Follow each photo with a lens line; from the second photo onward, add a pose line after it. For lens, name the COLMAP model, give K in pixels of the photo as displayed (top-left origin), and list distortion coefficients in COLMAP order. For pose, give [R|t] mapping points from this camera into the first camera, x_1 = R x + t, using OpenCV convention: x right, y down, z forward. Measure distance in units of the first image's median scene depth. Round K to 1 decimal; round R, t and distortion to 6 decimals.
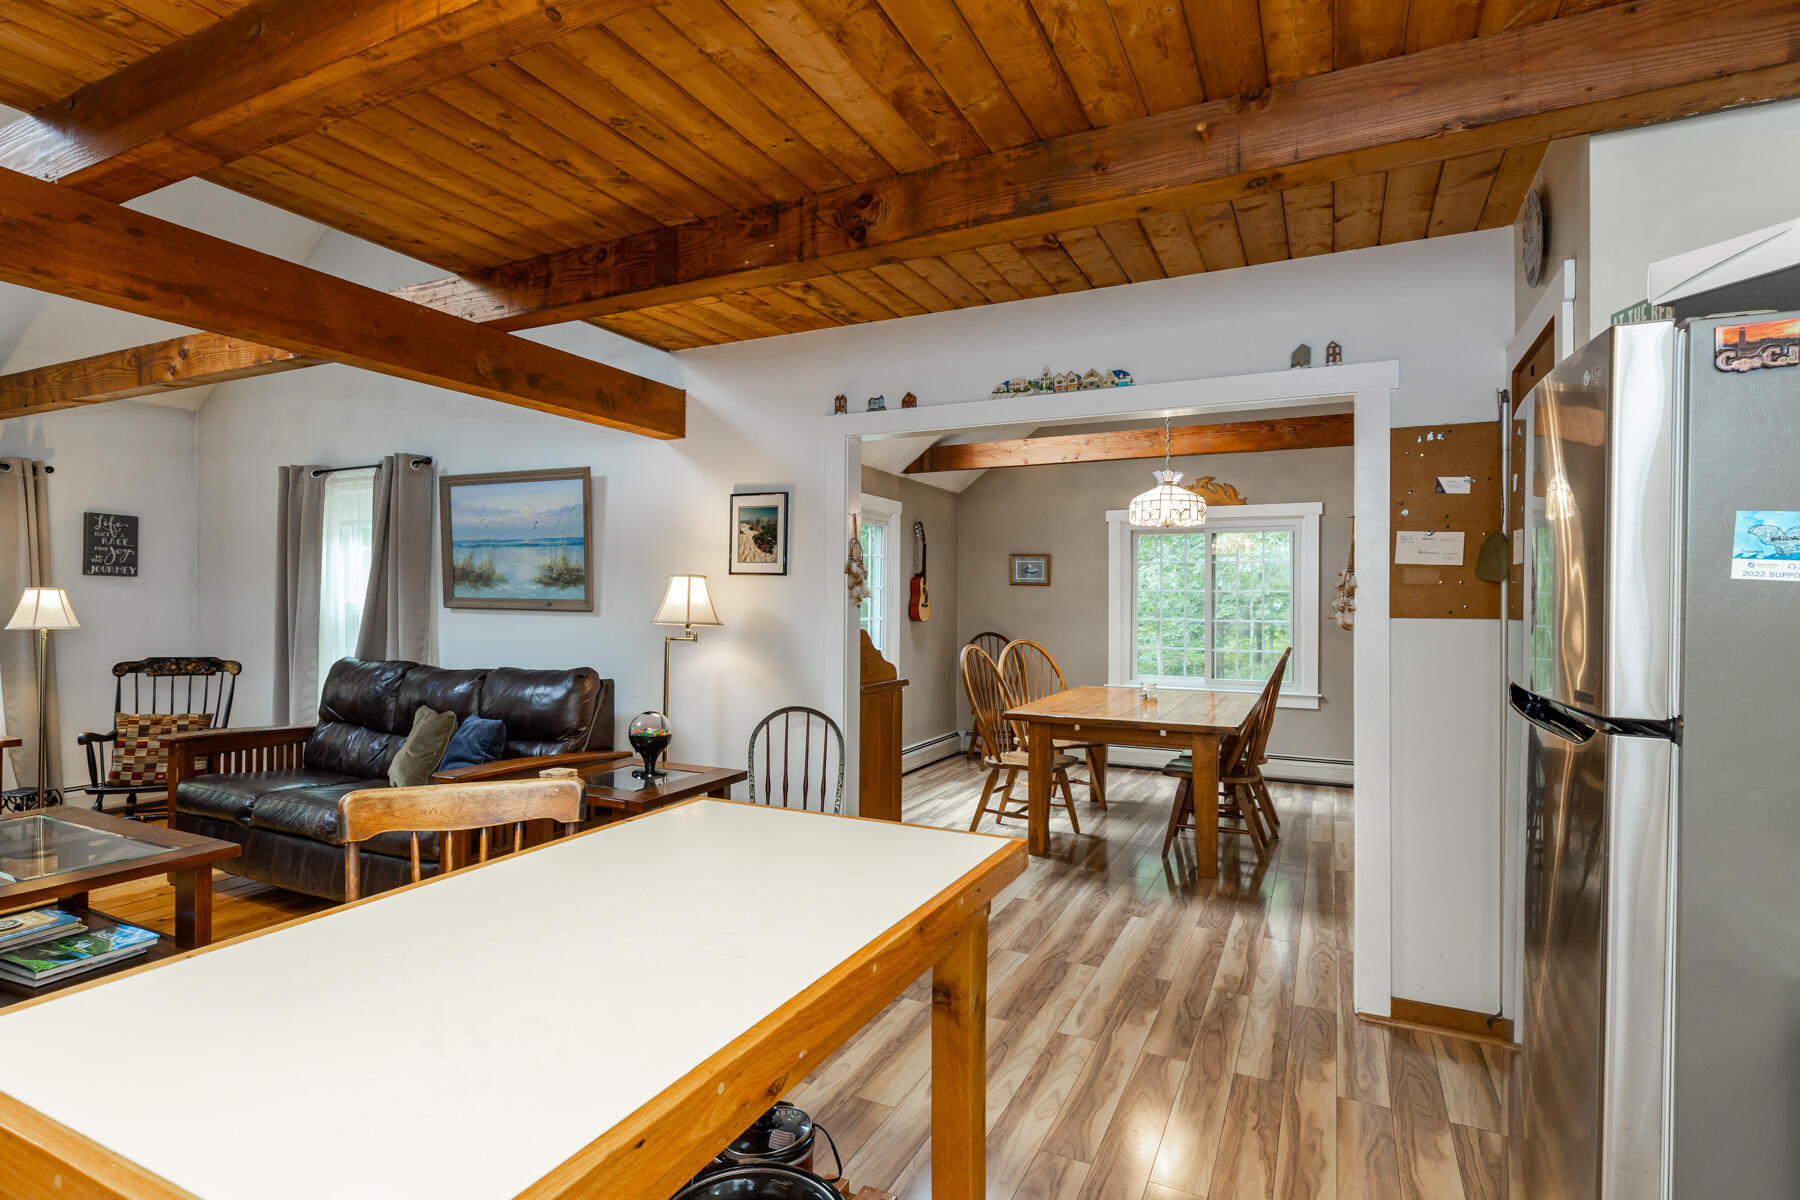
lens RADIAL K [[921.5, 0, 889.8], [0, 921.5, 596.3], [0, 0, 1]] dist [0.000372, -0.000293]
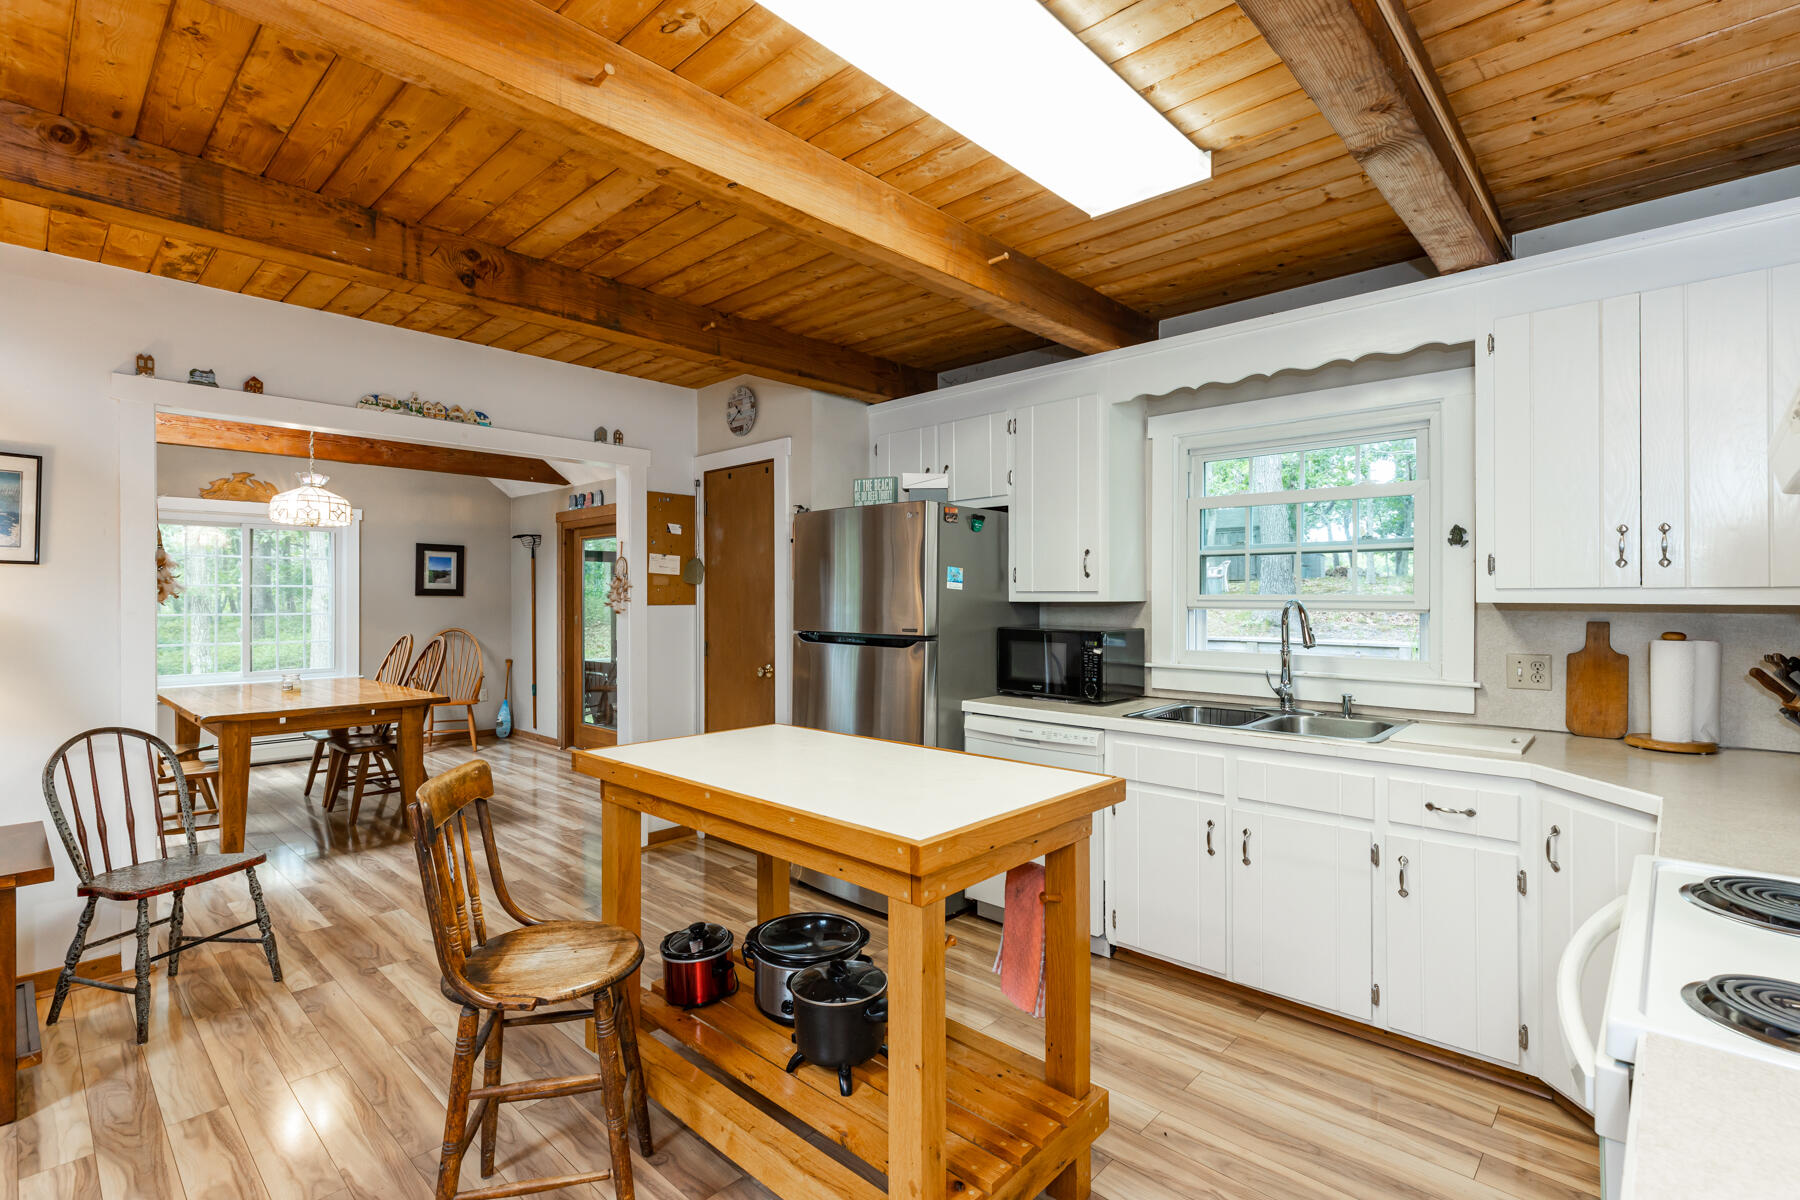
lens RADIAL K [[841.0, 0, 888.9], [0, 841.0, 601.0], [0, 0, 1]] dist [-0.002541, 0.000148]
pose [[0.270606, -0.009424, 0.962644, -0.674121], [-0.002467, 0.999942, 0.010482, -0.001537], [-0.962687, -0.005212, 0.270567, 0.146750]]
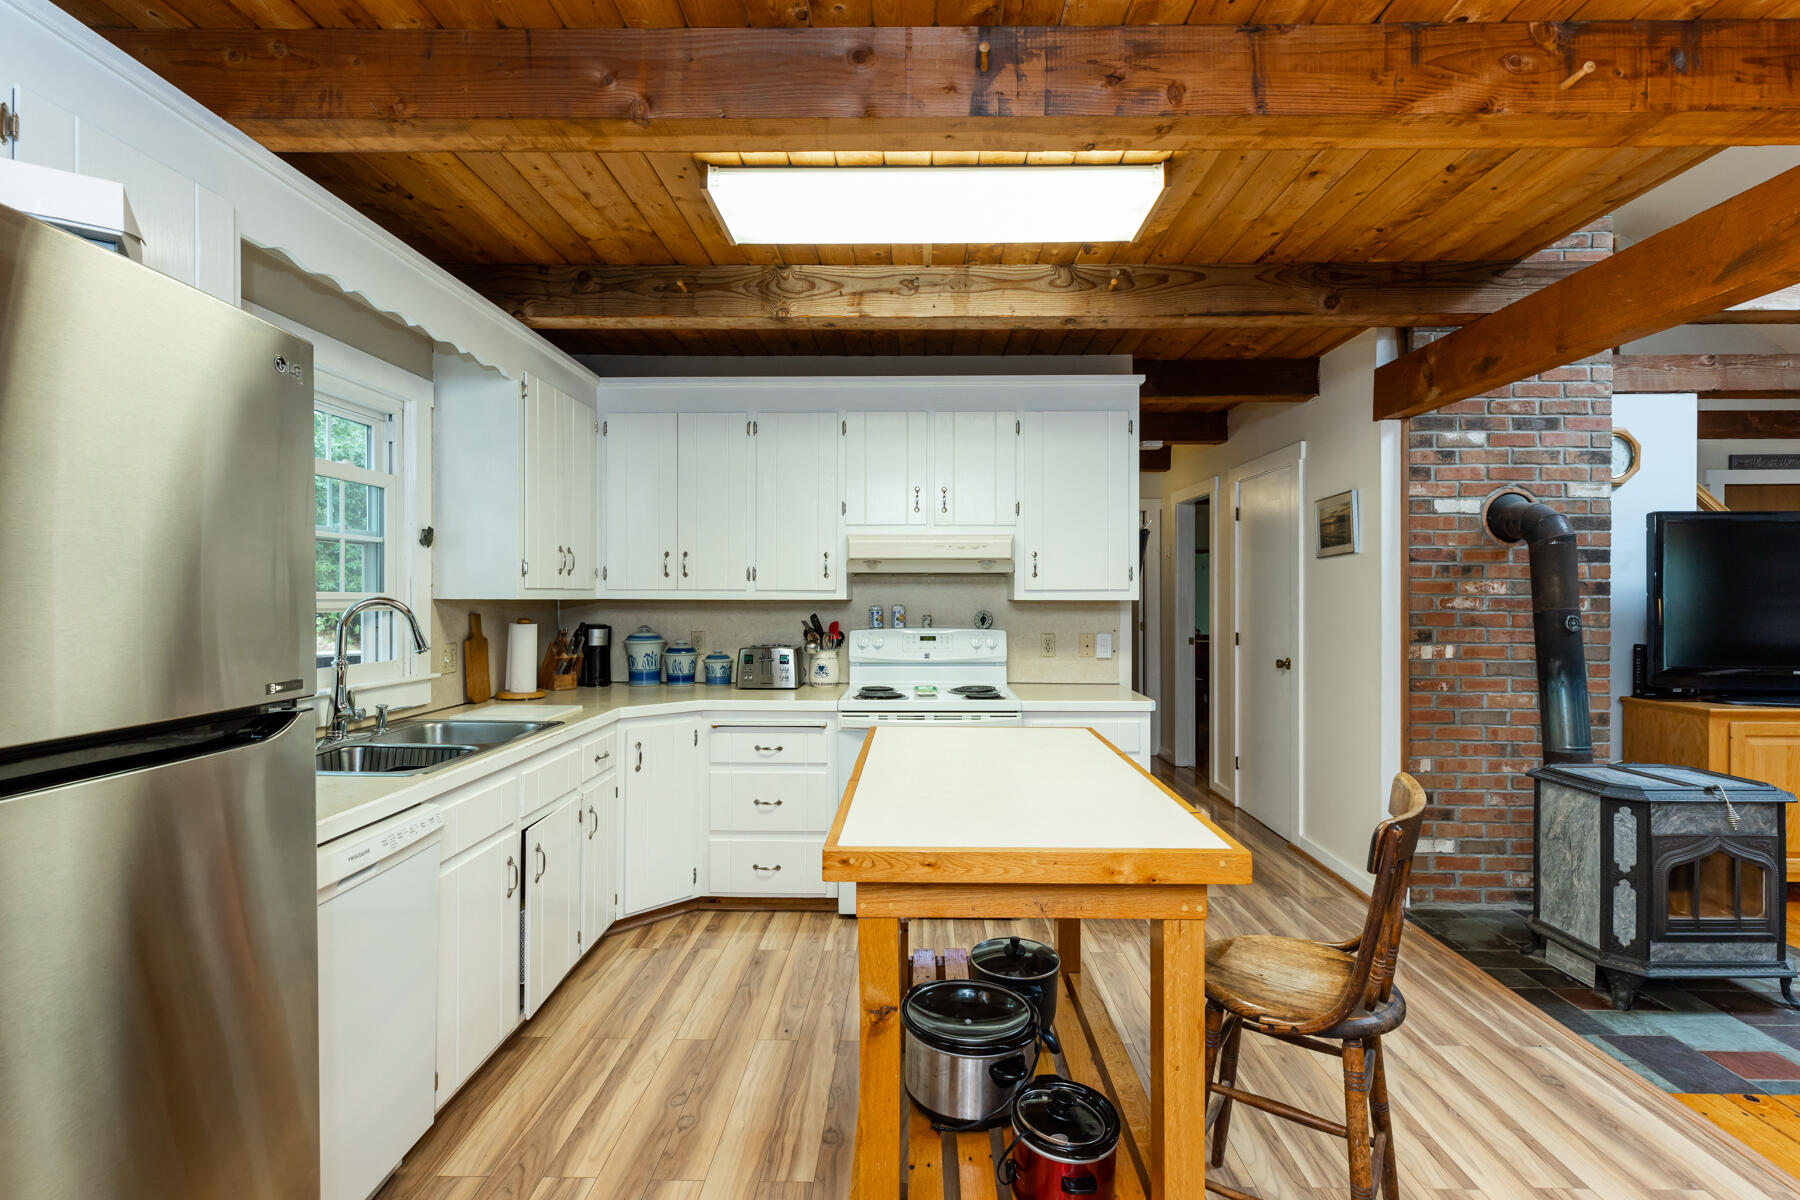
lens RADIAL K [[841.0, 0, 905.0], [0, 841.0, 597.0], [0, 0, 1]] dist [-0.002541, 0.000148]
pose [[-0.898201, 0.000220, -0.439584, 0.207318], [0.002421, 0.999987, -0.004446, 0.009657], [0.439578, -0.005058, -0.898190, 0.837232]]
